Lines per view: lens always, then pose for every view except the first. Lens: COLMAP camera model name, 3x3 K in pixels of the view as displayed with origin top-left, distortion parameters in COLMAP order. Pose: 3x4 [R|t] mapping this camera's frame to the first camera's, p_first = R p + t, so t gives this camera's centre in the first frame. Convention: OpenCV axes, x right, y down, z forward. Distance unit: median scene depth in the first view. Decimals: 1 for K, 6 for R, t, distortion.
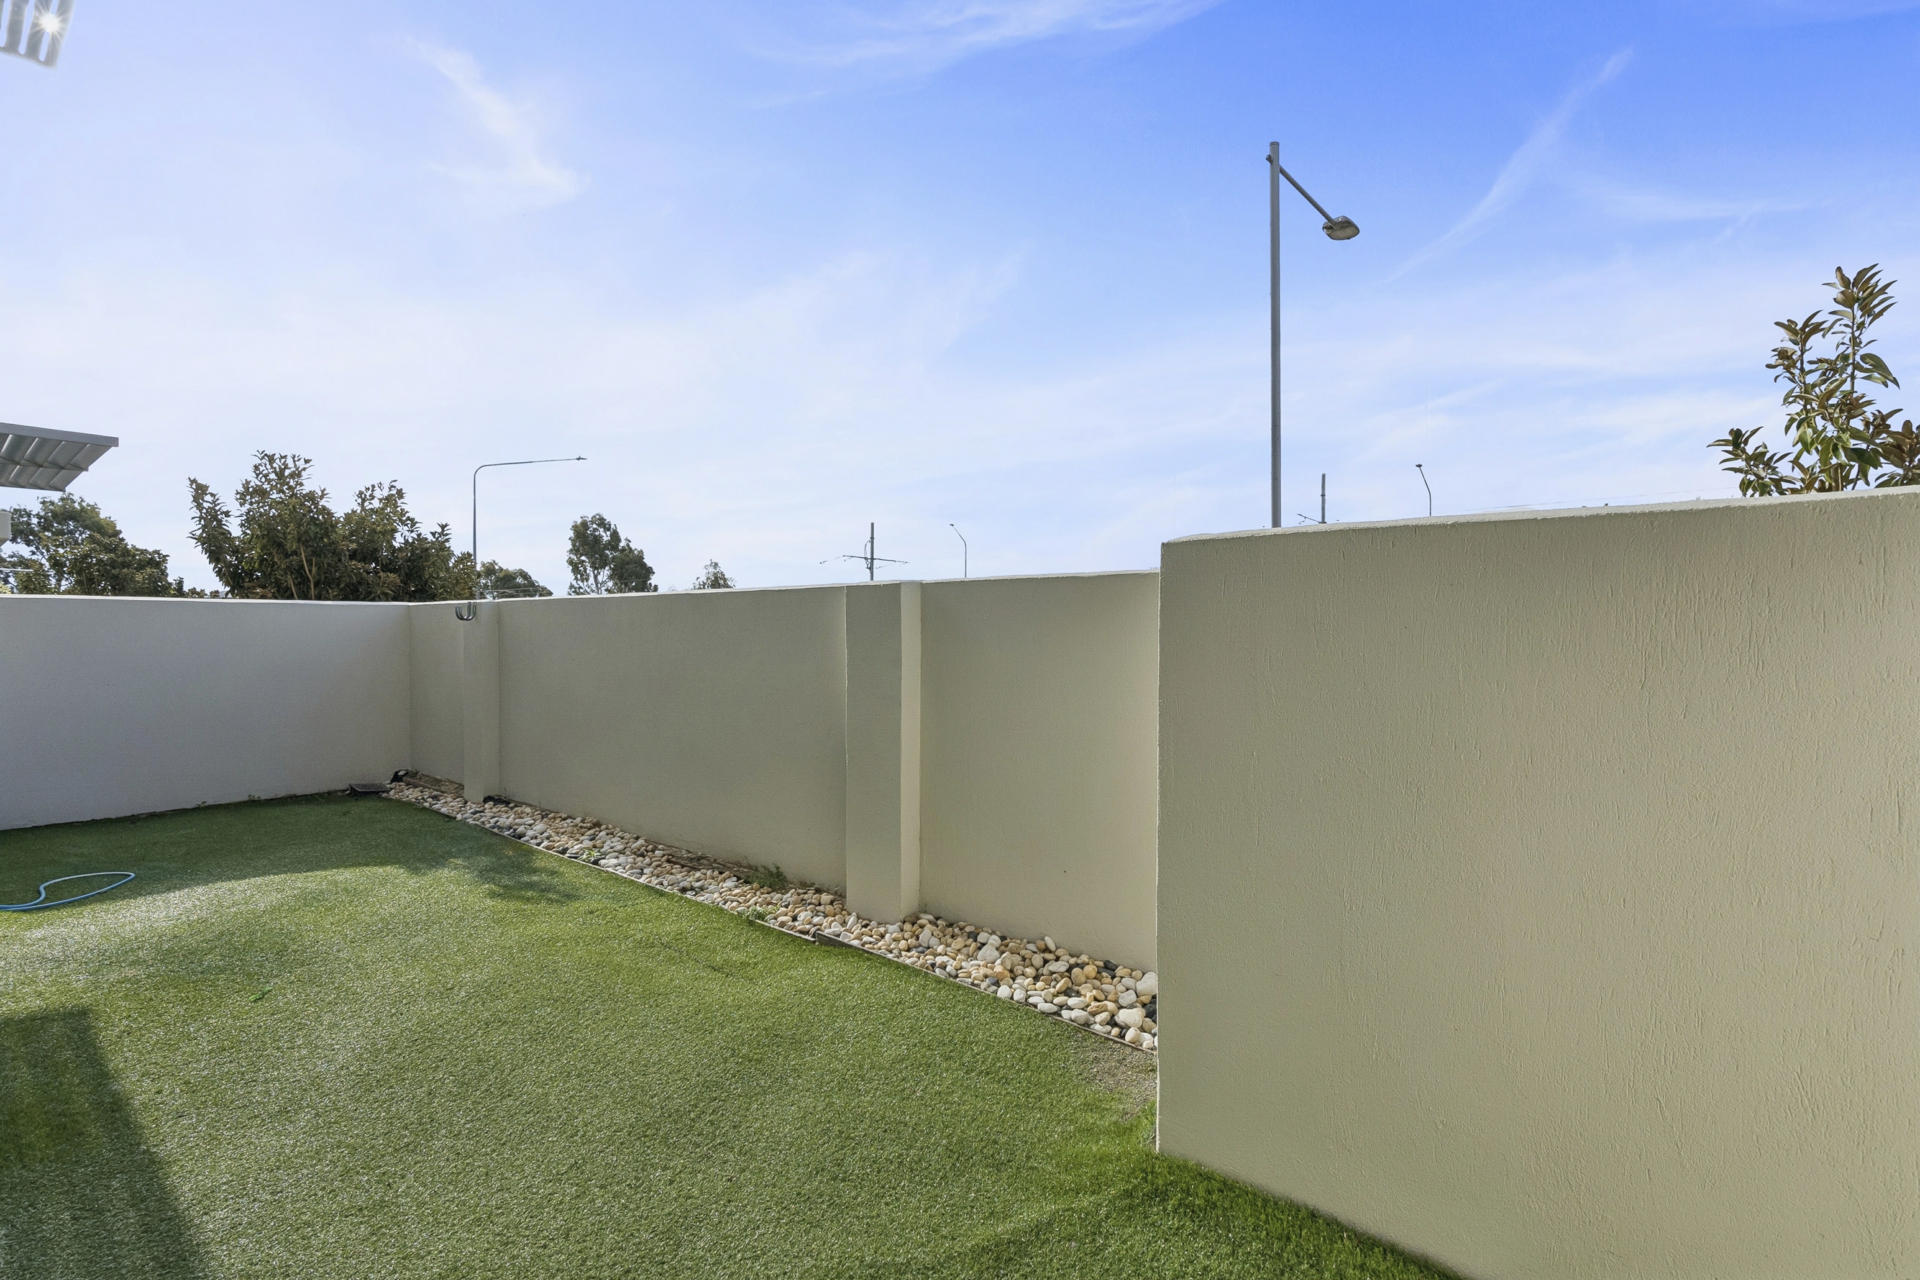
lens RADIAL K [[884.0, 0, 957.2], [0, 884.0, 642.6], [0, 0, 1]] dist [-0.001112, 0.000332]
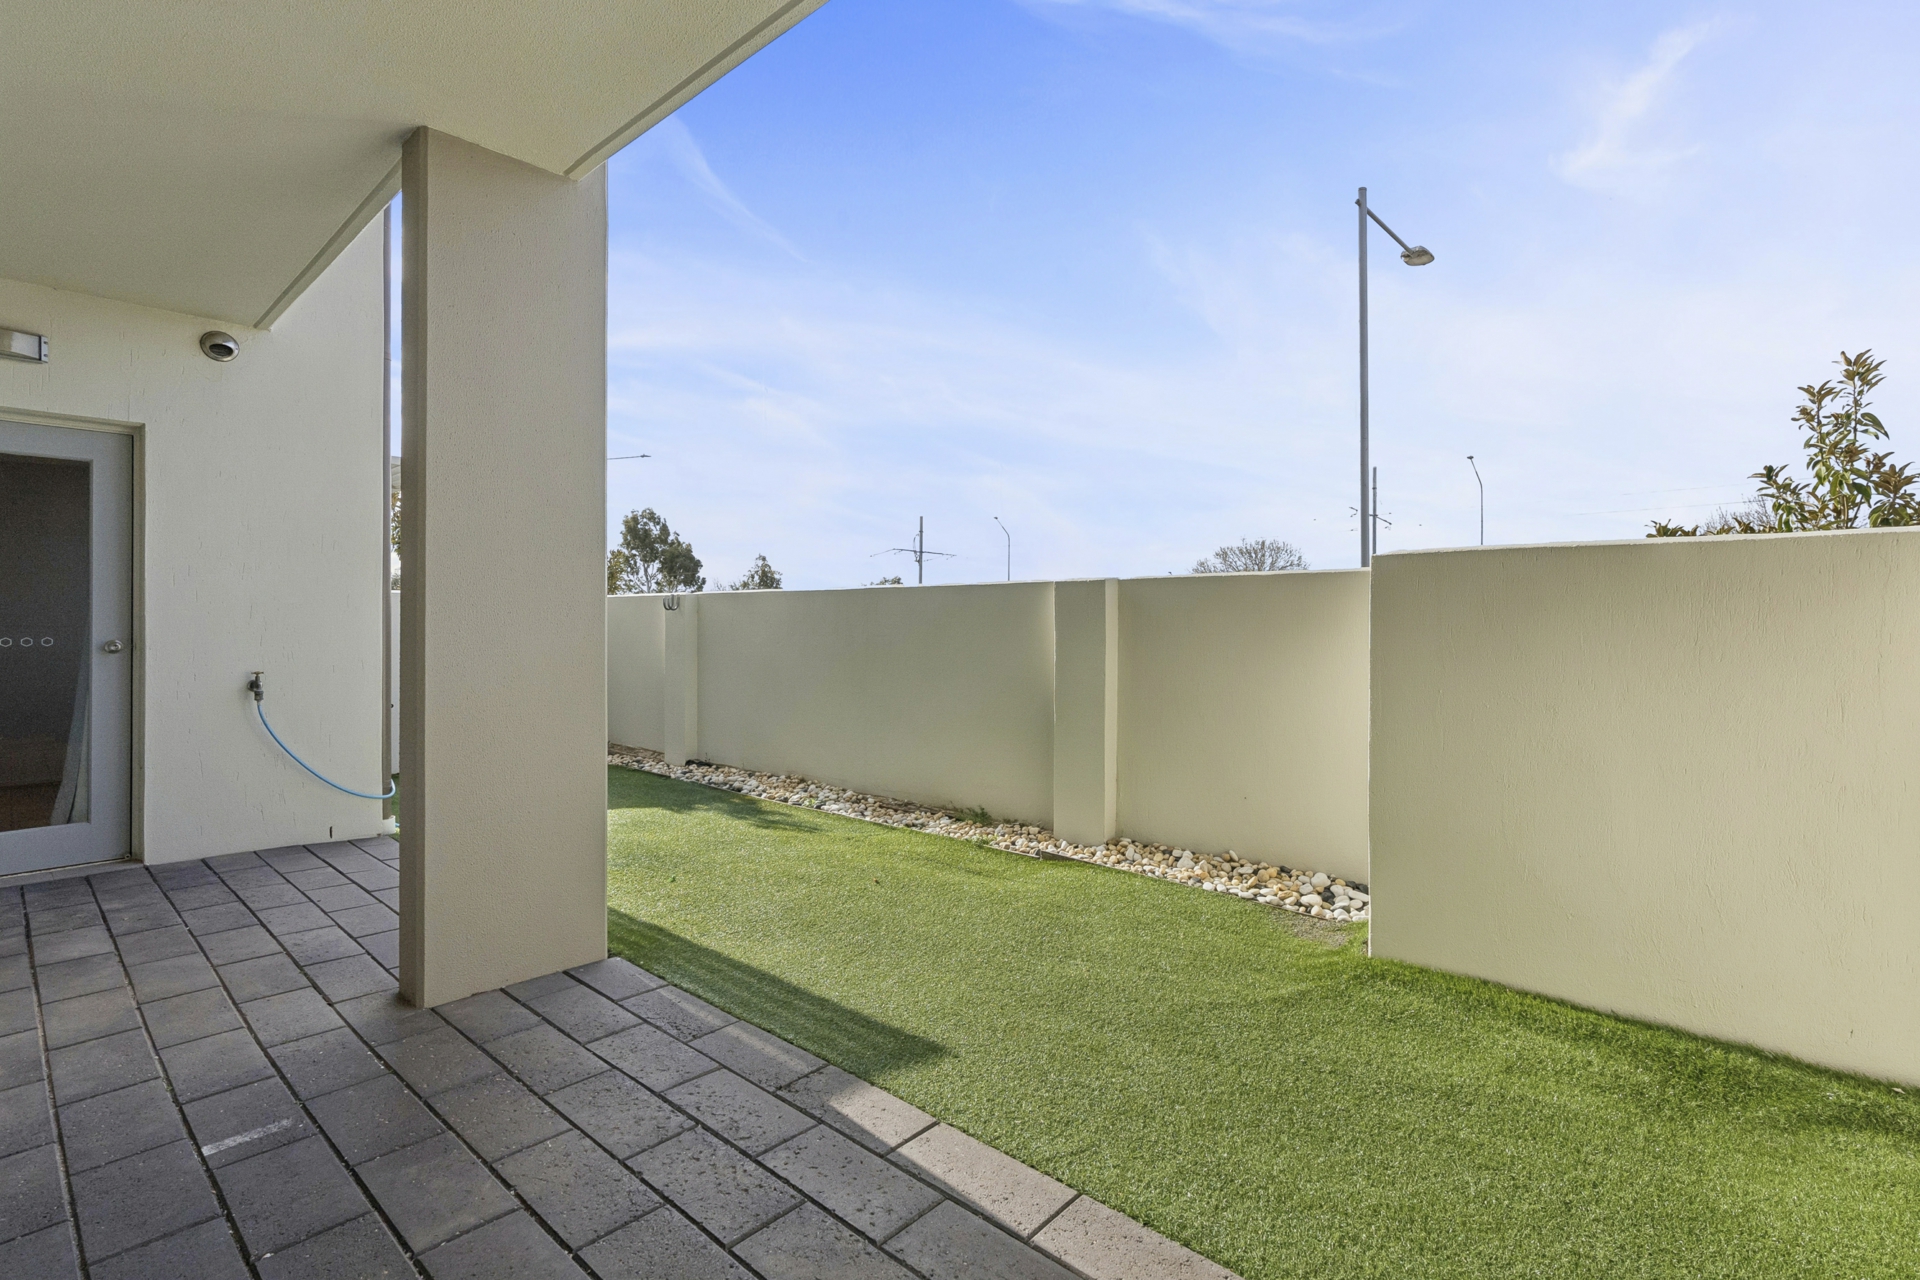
lens RADIAL K [[884.0, 0, 963.3], [0, 884.0, 626.2], [0, 0, 1]] dist [-0.001112, 0.000332]
pose [[0.999289, 0.000781, -0.037694, -0.227495], [-0.001158, 0.999950, -0.009983, 0.013526], [0.037684, 0.010019, 0.999239, -0.300699]]
